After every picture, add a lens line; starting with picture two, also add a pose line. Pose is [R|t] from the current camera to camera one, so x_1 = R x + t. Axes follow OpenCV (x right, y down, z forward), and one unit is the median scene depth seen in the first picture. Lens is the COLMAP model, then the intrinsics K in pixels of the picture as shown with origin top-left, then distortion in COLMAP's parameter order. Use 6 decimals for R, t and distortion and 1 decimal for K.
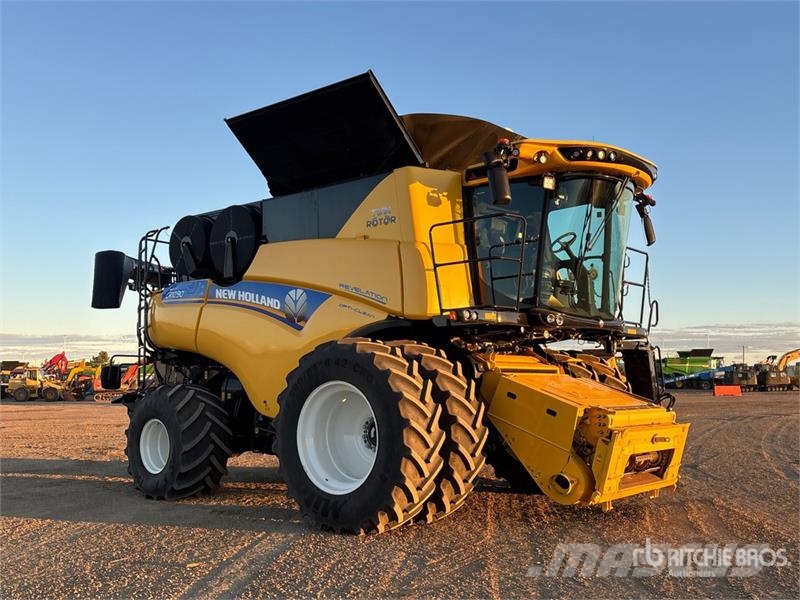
lens RADIAL K [[589.0, 0, 400.0], [0, 589.0, 300.0], [0, 0, 1]] dist [0.004593, 0.000384]
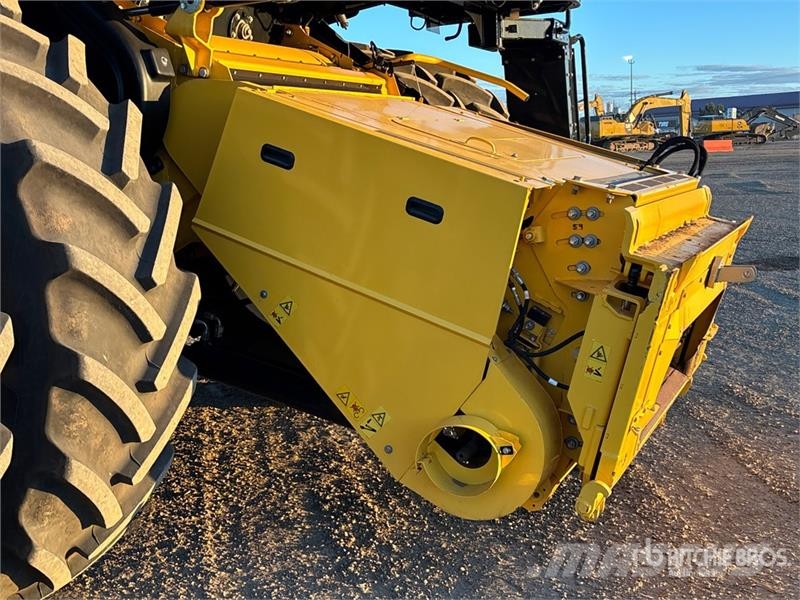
lens RADIAL K [[1015.8, 0, 400.0], [0, 1015.8, 300.0], [0, 0, 1]] dist [0.037776, 0.042973]
pose [[0.937899, -0.080930, 0.337337, 0.078000], [-0.018697, 0.959202, 0.282103, 0.093894], [-0.346405, -0.270891, 0.898121, 0.547499]]
